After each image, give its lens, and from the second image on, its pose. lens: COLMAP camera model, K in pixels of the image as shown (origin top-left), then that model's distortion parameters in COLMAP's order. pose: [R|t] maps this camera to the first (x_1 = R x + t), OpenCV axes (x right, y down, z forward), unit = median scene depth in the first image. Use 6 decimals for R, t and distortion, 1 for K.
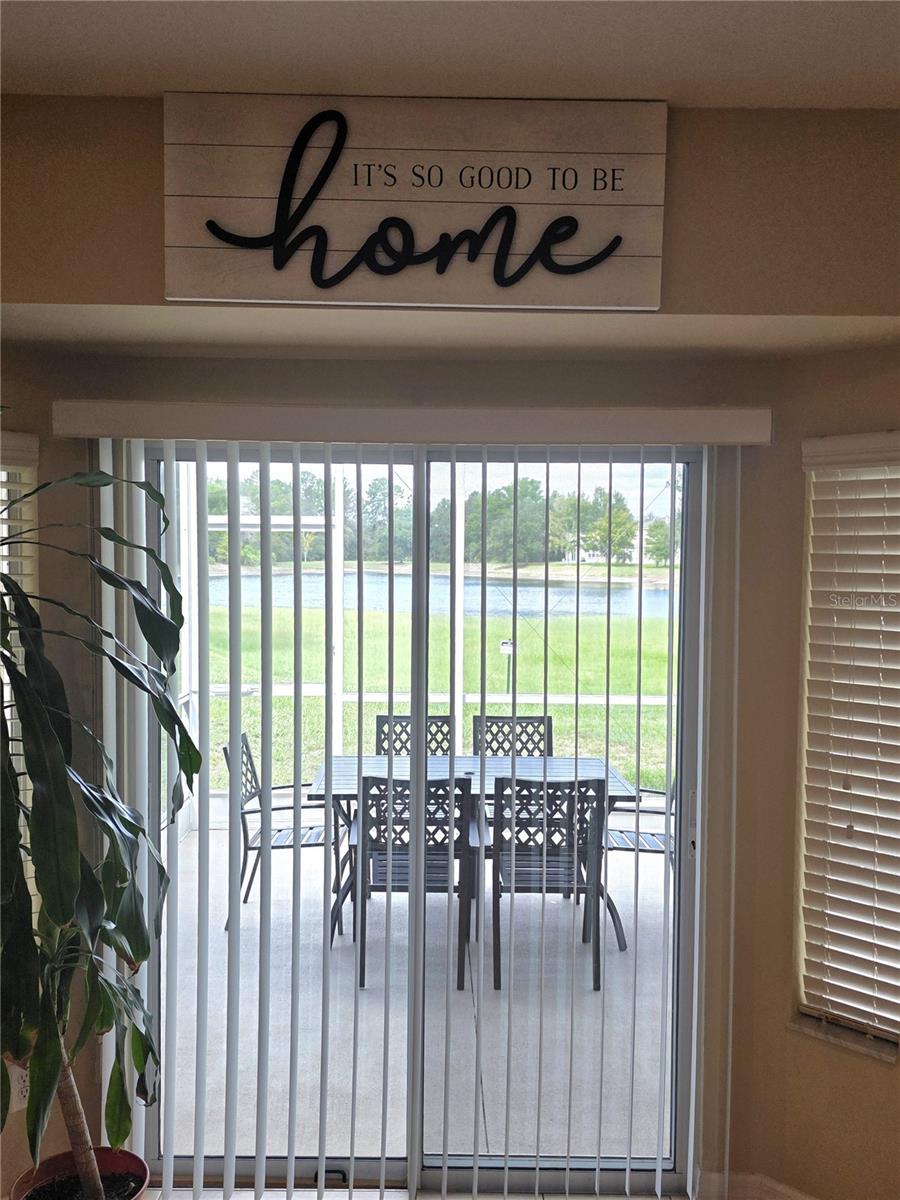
lens RADIAL K [[1055.7, 0, 450.0], [0, 1055.7, 600.0], [0, 0, 1]] dist [0.036156, -0.003751]
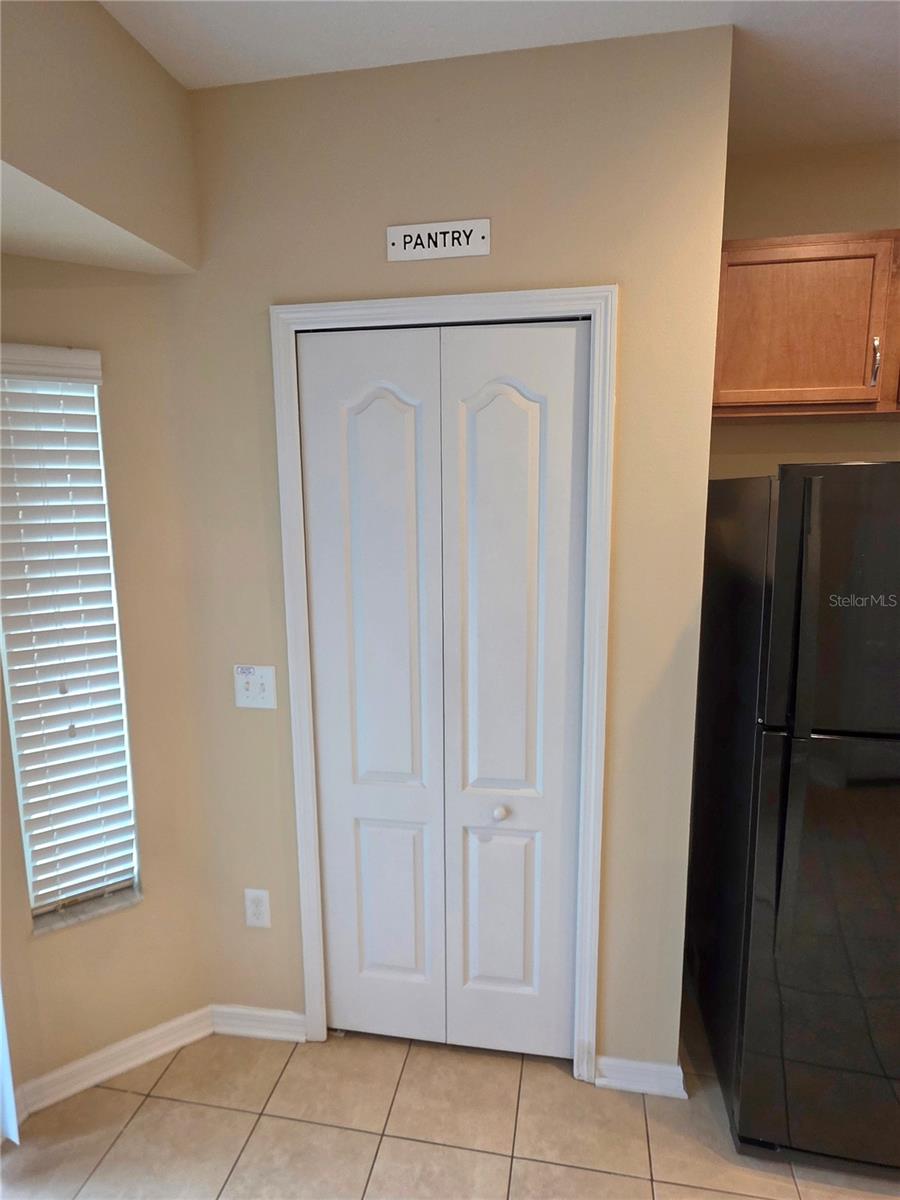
lens RADIAL K [[703.8, 0, 450.0], [0, 703.8, 600.0], [0, 0, 1]] dist [-0.002827, -0.001277]
pose [[0.176855, -0.171586, 0.969165, -0.266814], [0.061870, 0.984677, 0.163043, -0.005049], [-0.982290, 0.031127, 0.184761, 0.589697]]
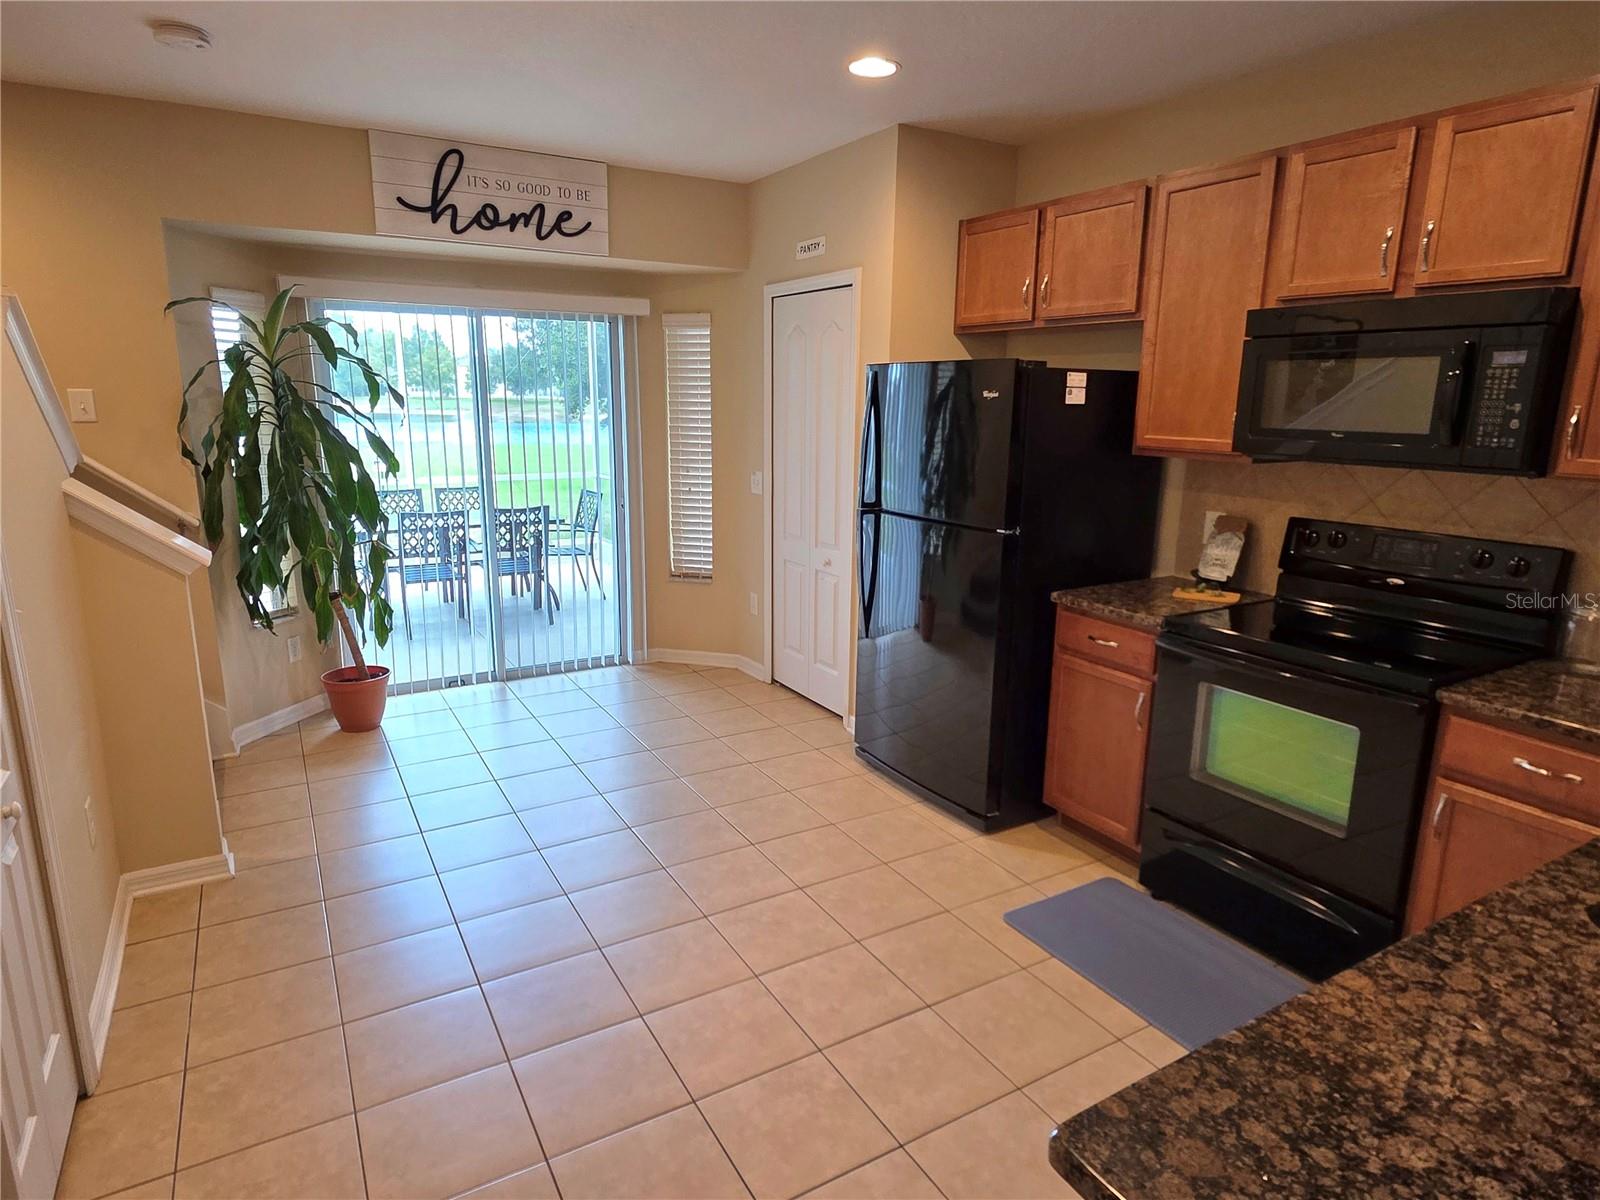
lens RADIAL K [[938.5, 0, 810.4], [0, 938.5, 605.8], [0, 0, 1]] dist [-0.002827, -0.001277]
pose [[0.859122, -0.114210, 0.498864, -0.537626], [0.023193, 0.982468, 0.184985, 0.110455], [-0.511245, -0.147355, 0.846708, -1.086258]]
